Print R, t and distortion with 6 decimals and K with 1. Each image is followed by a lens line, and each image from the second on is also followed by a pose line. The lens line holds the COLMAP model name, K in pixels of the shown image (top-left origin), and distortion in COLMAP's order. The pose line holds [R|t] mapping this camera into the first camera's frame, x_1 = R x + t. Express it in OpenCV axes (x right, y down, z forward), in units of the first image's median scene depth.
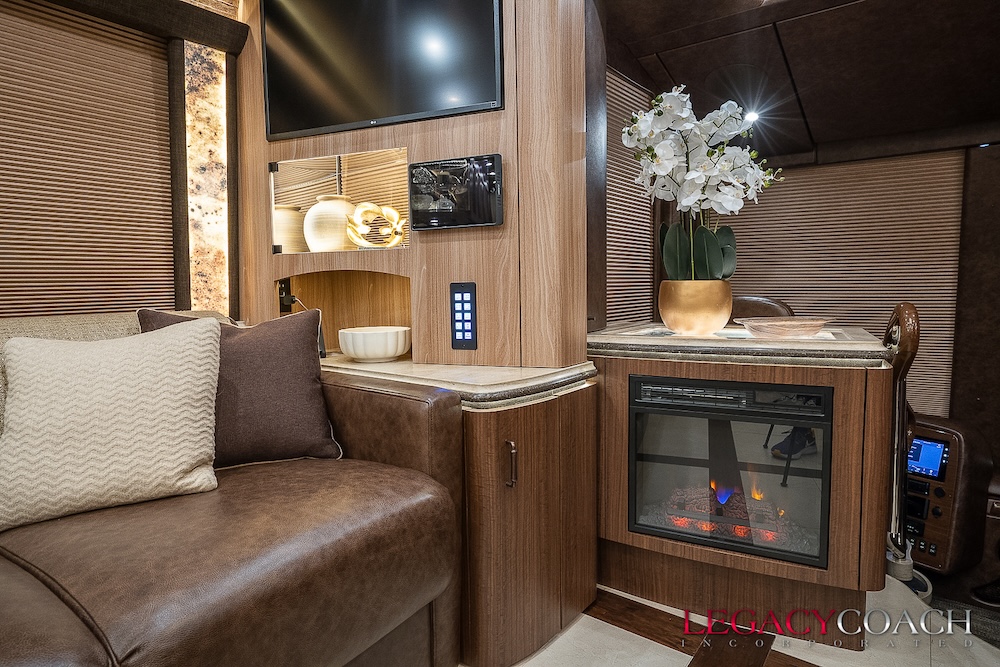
lens RADIAL K [[570.4, 0, 500.0], [0, 570.4, 333.5], [0, 0, 1]] dist [-0.042477, 0.036725]
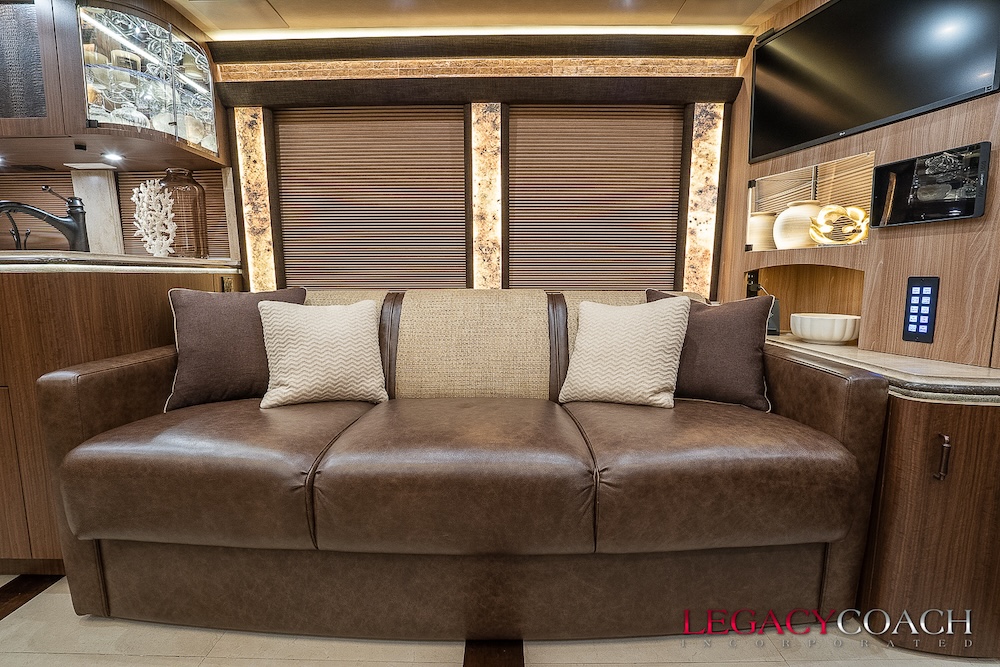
lens RADIAL K [[469.0, 0, 500.0], [0, 469.0, 333.5], [0, 0, 1]] dist [-0.065518, 0.025980]
pose [[0.601339, 0.112079, -0.791094, 0.125952], [-0.081540, 0.993552, 0.078781, 0.009816], [0.794822, 0.017131, 0.606601, -0.089436]]
